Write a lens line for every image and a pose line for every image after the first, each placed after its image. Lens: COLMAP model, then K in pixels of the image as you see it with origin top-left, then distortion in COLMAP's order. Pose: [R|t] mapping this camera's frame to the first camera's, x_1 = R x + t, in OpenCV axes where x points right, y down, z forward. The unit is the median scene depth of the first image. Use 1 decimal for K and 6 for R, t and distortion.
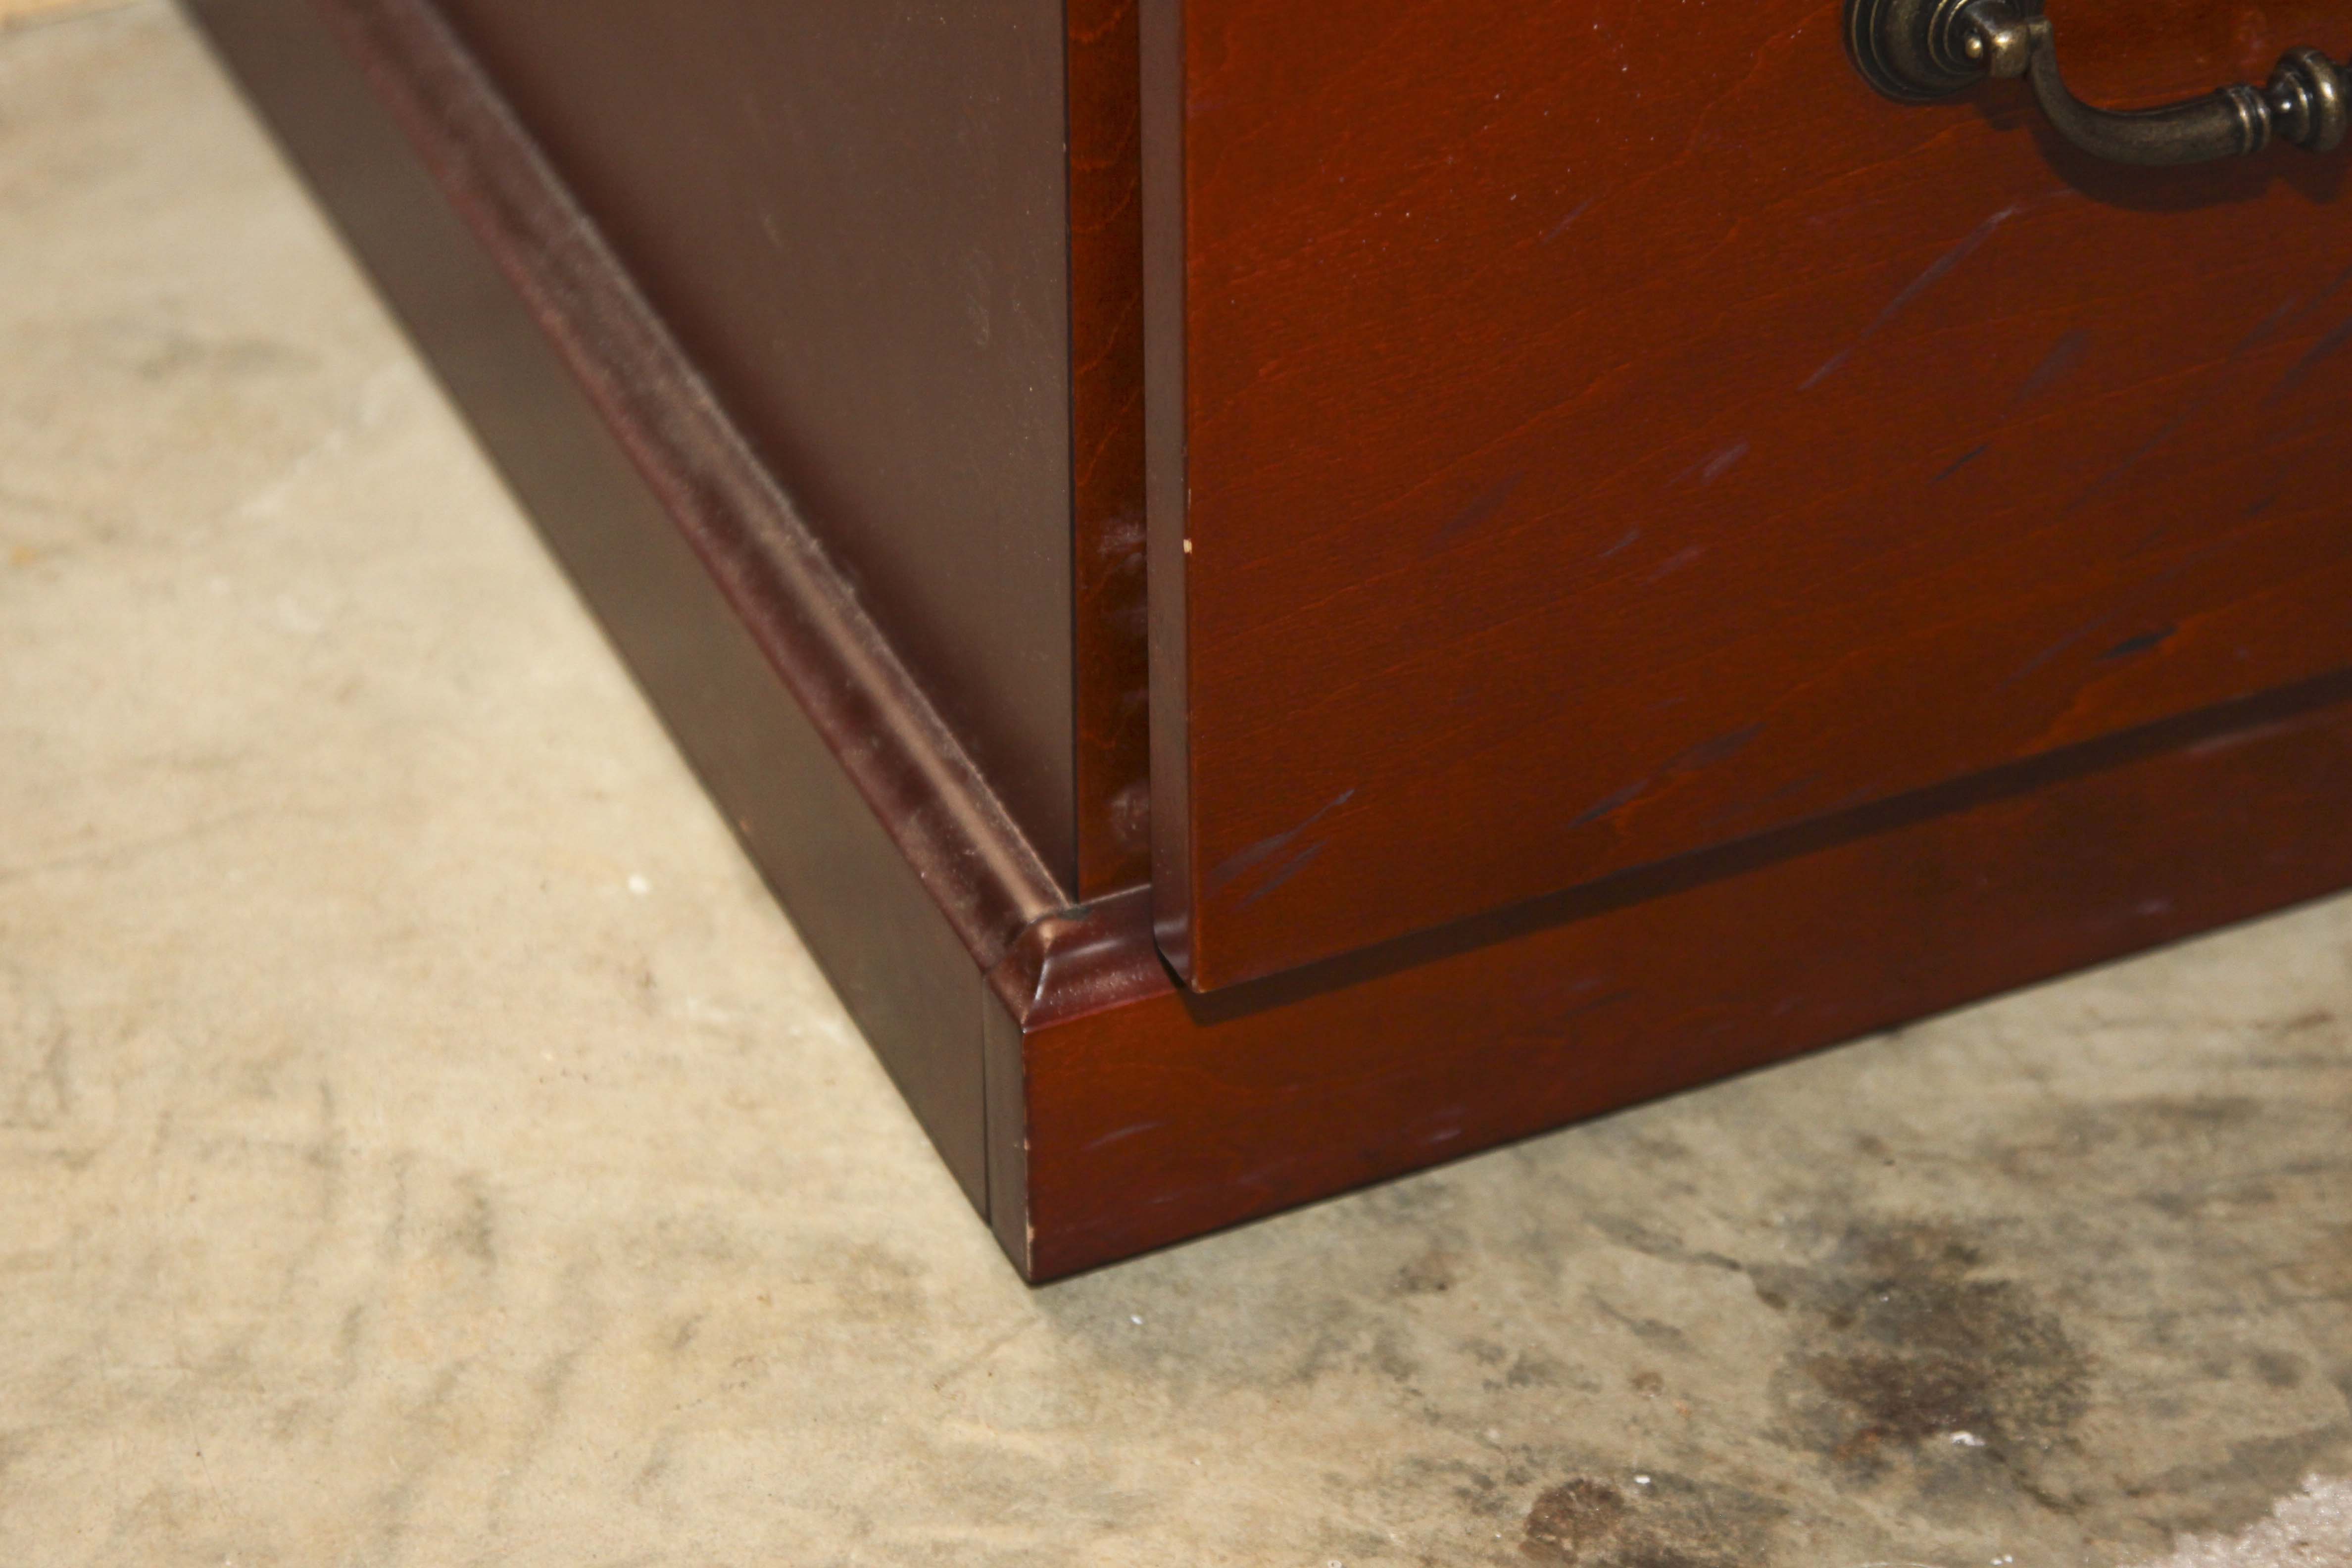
lens RADIAL K [[6503.8, 0, 1182.2], [0, 6503.8, 783.5], [0, 0, 1]] dist [0.202852, 0.000000]
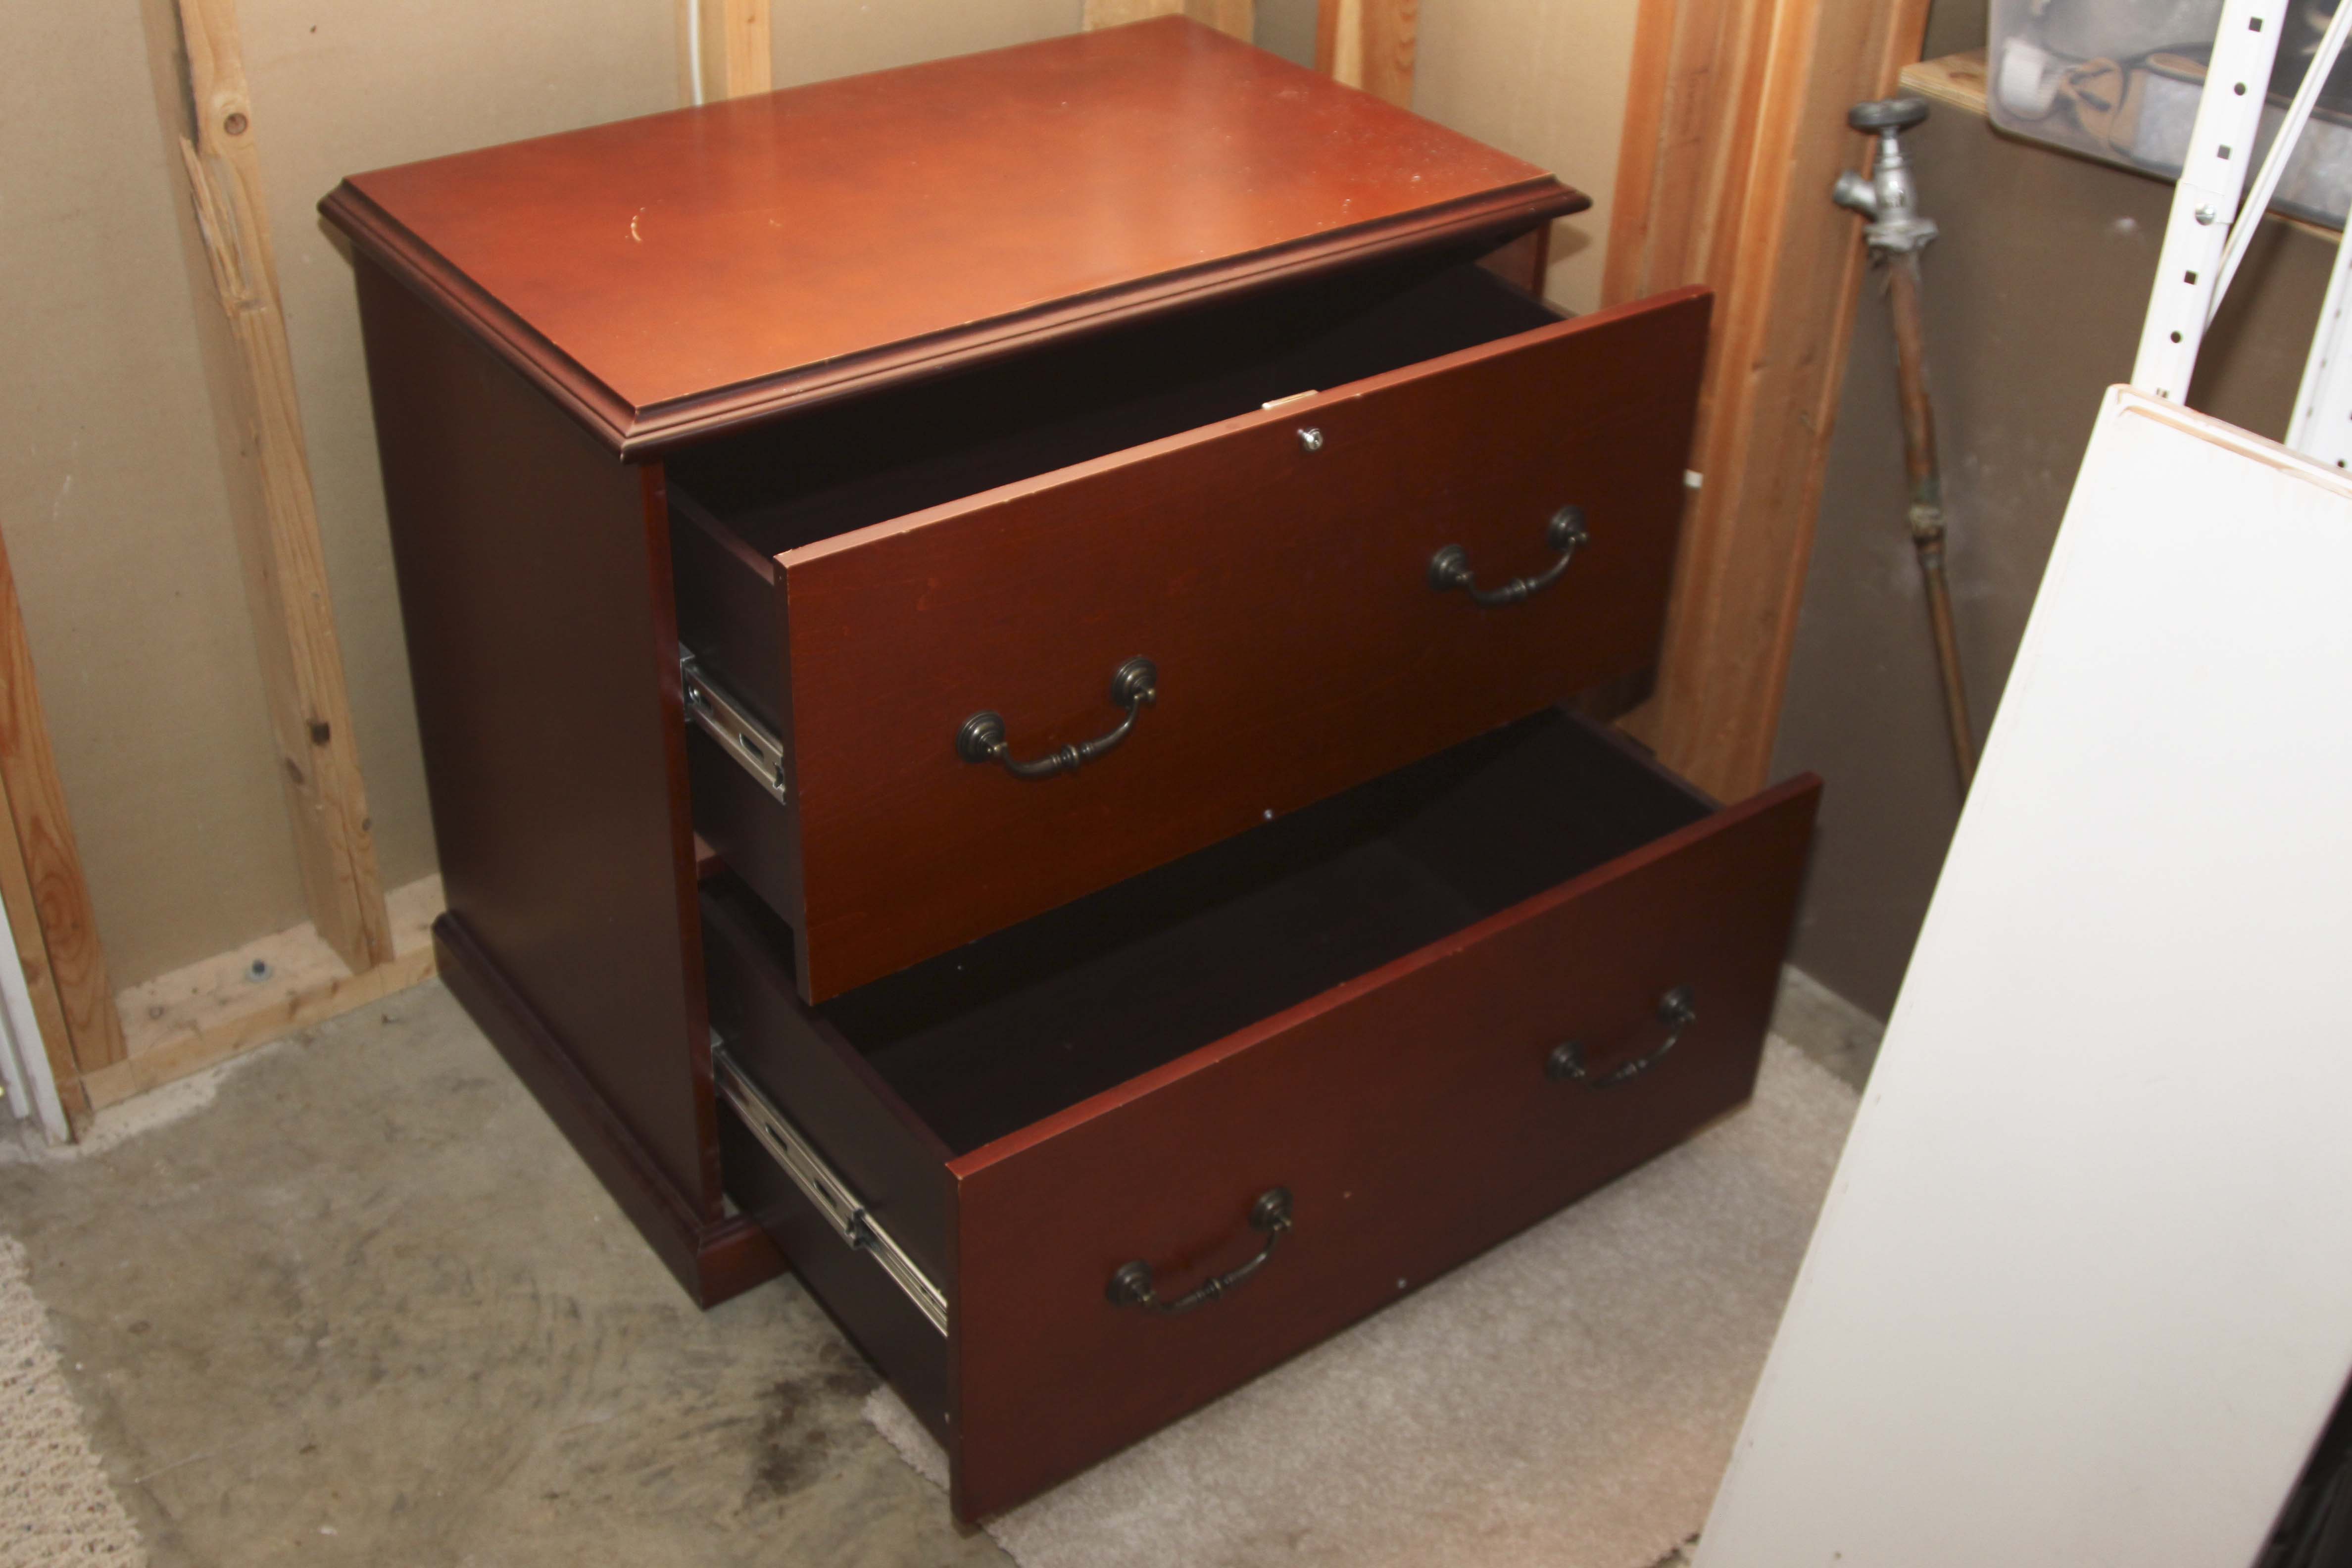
lens RADIAL K [[2546.2, 0, 1166.9], [0, 2546.2, 783.1], [0, 0, 1]] dist [-0.116808, 0.000000]
pose [[0.975494, -0.085991, 0.202525, -0.031695], [0.094017, 0.995108, -0.030329, -0.196290], [-0.198927, 0.048627, 0.978807, -0.753404]]
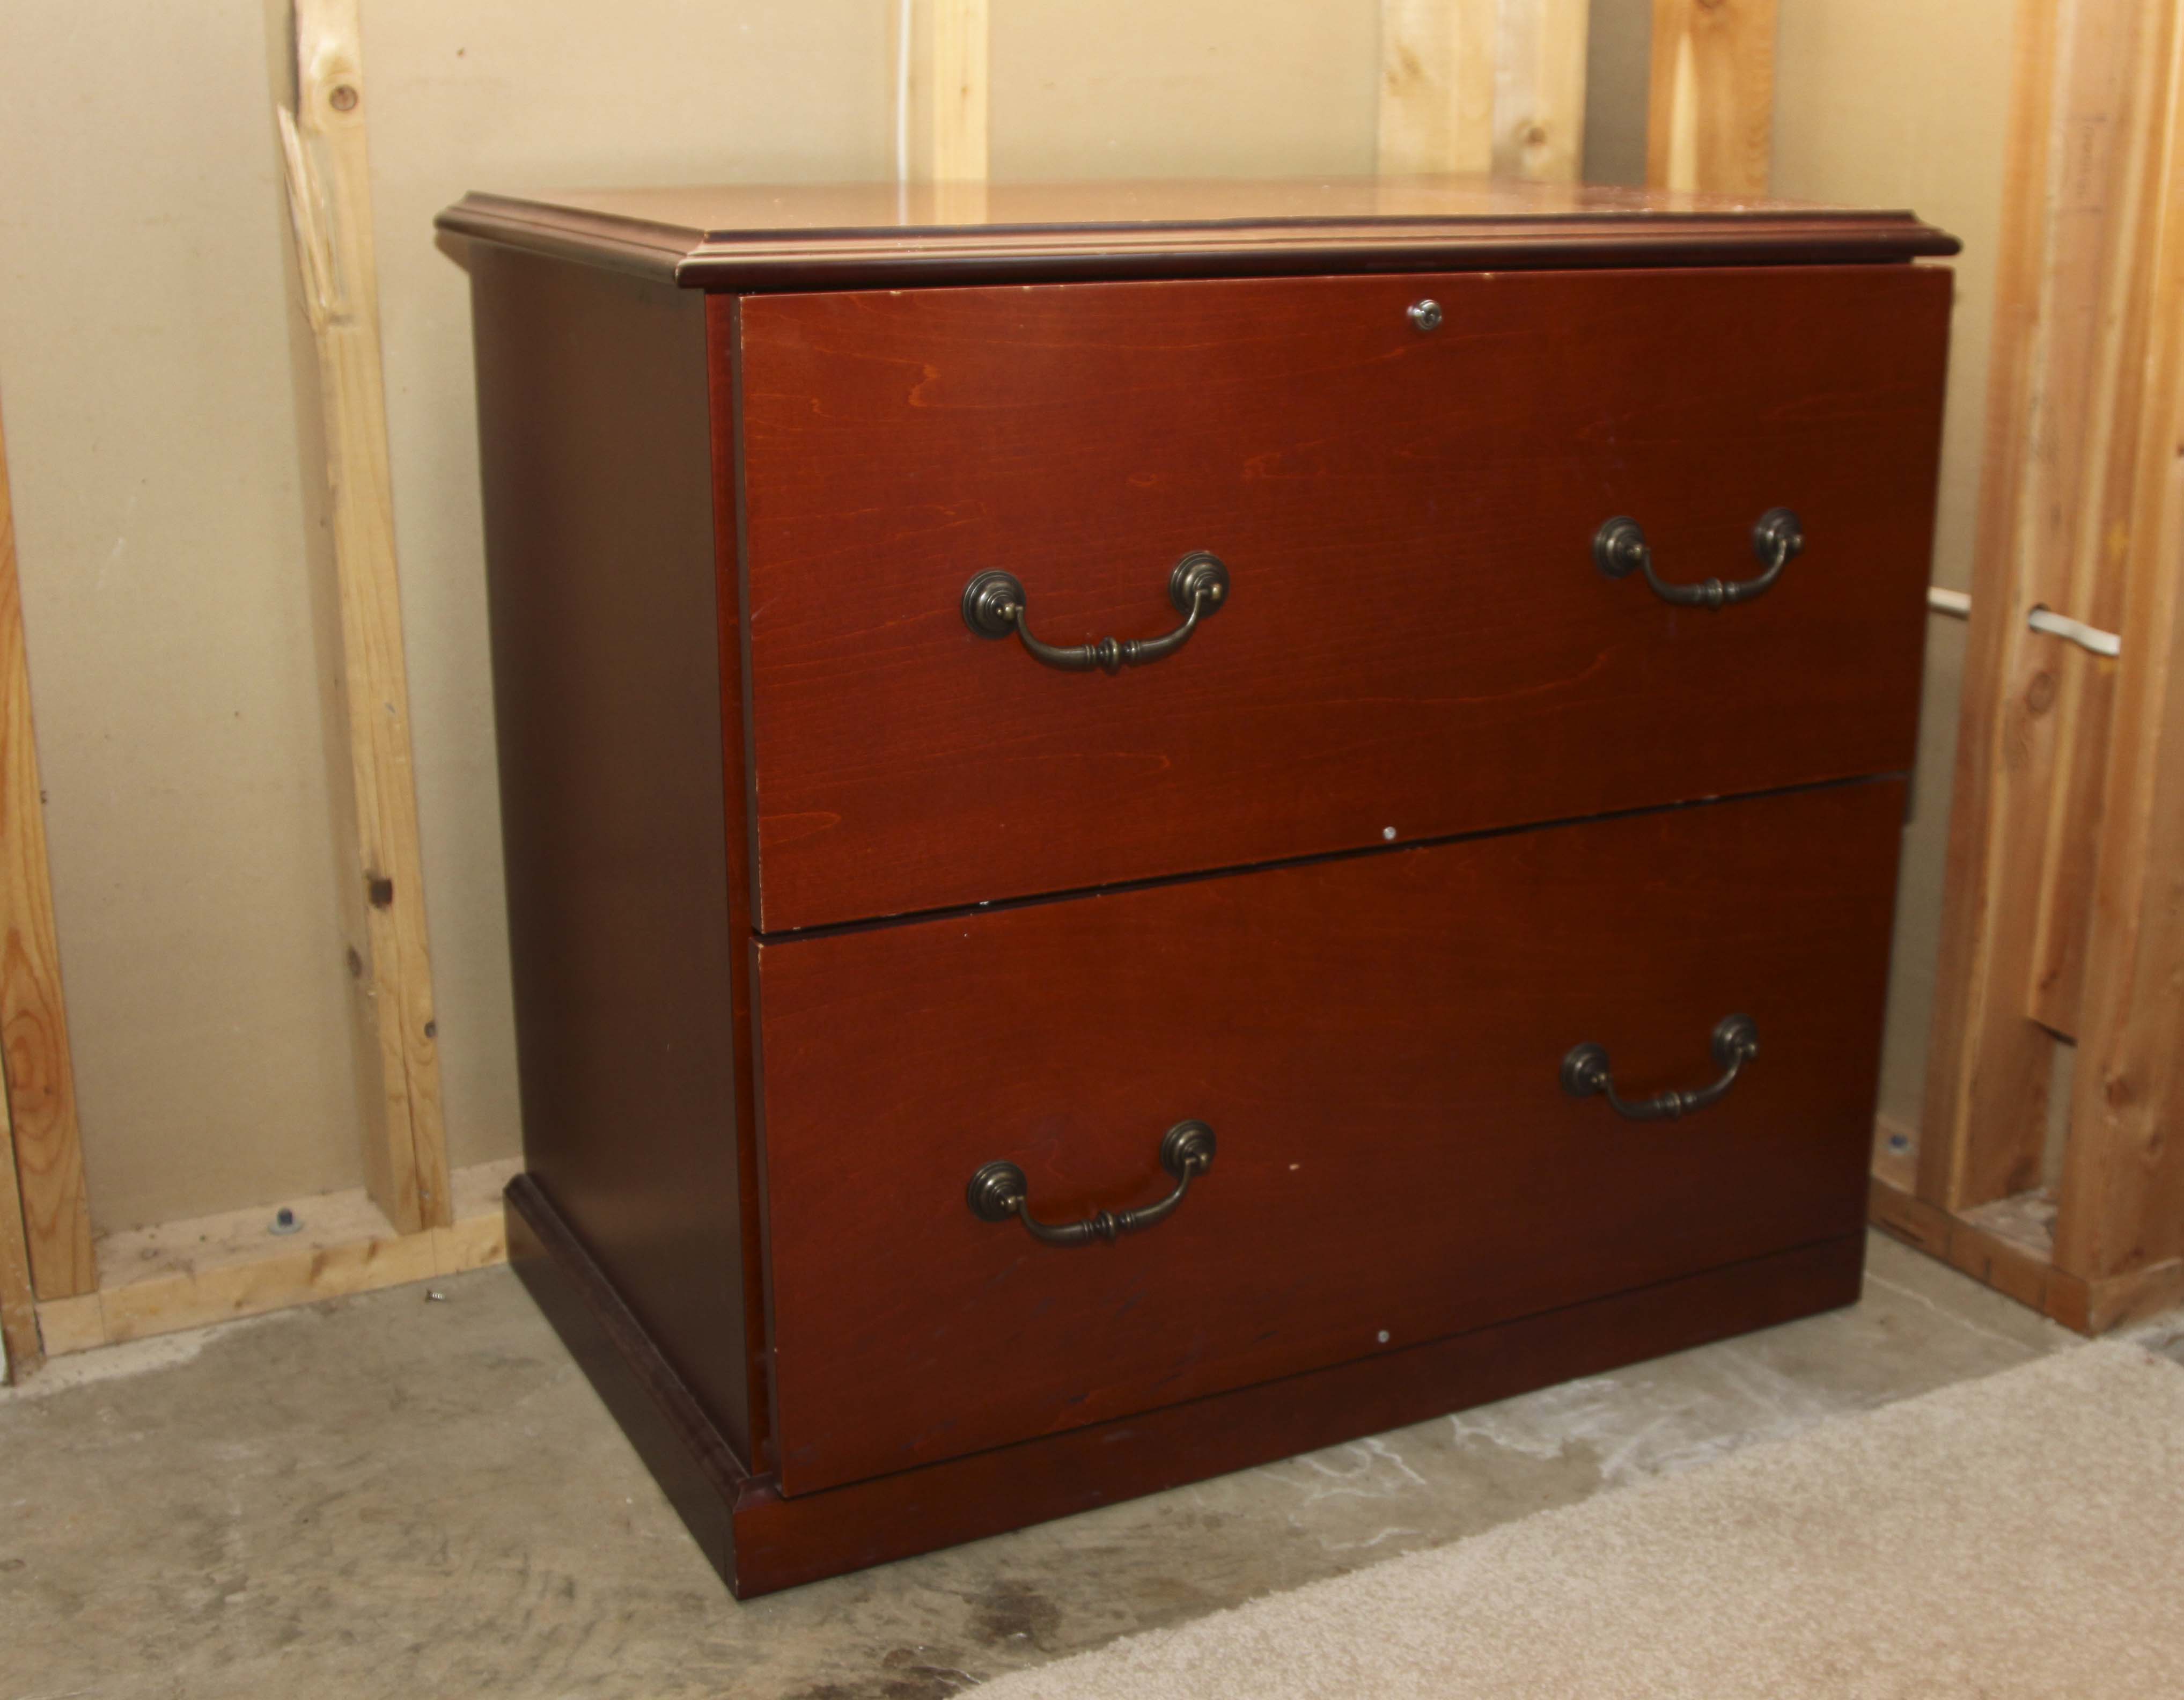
lens RADIAL K [[2739.8, 0, 1220.9], [0, 2739.8, 848.3], [0, 0, 1]] dist [-0.108463, 0.000000]
pose [[0.997081, -0.004566, 0.076213, 0.113684], [0.030440, 0.939213, -0.341982, 0.191134], [-0.070018, 0.343304, 0.936611, -0.400255]]
